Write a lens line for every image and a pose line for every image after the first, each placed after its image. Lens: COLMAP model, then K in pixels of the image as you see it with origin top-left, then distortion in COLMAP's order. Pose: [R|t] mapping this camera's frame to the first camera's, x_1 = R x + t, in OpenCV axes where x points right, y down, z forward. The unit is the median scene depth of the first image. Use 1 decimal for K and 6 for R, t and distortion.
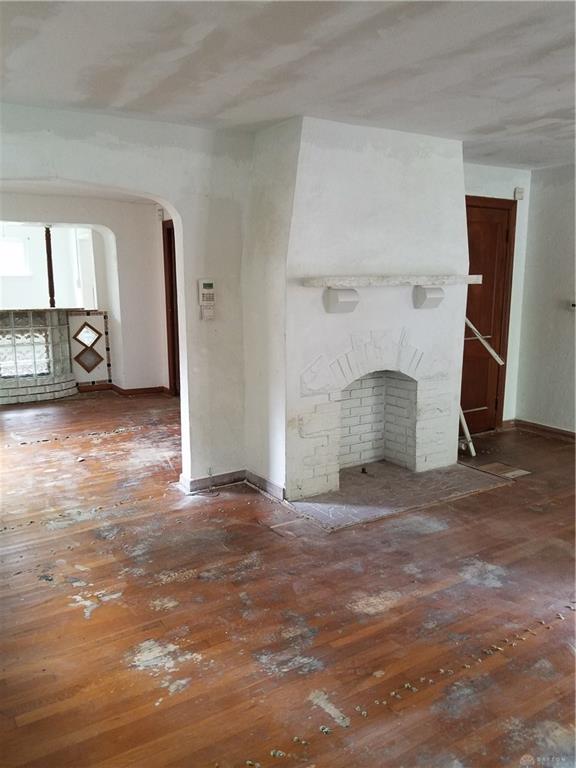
lens RADIAL K [[591.9, 0, 291.7], [0, 591.9, 379.8], [0, 0, 1]] dist [0.042195, -0.015442]
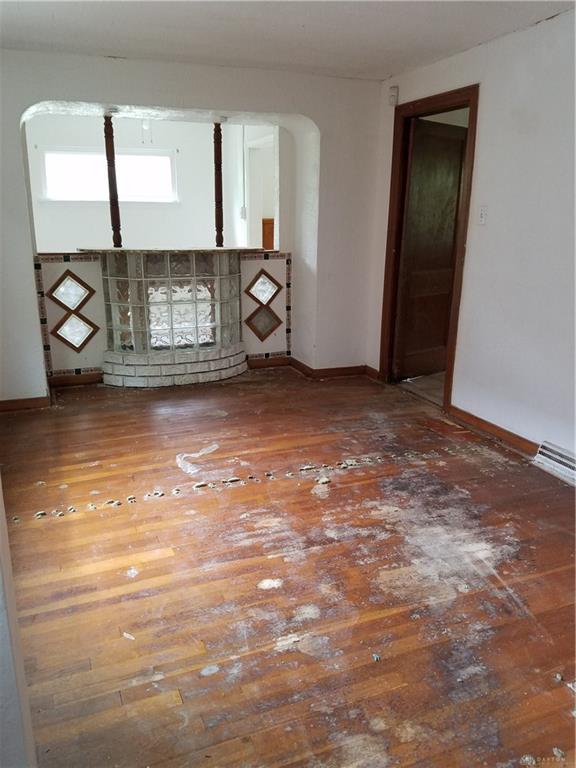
lens RADIAL K [[591.9, 0, 284.6], [0, 591.9, 388.4], [0, 0, 1]] dist [0.042195, -0.015442]
pose [[0.980423, 0.058730, -0.187939, -0.194540], [-0.036735, 0.992280, 0.118450, -0.044289], [0.193444, -0.109227, 0.975012, 0.336130]]
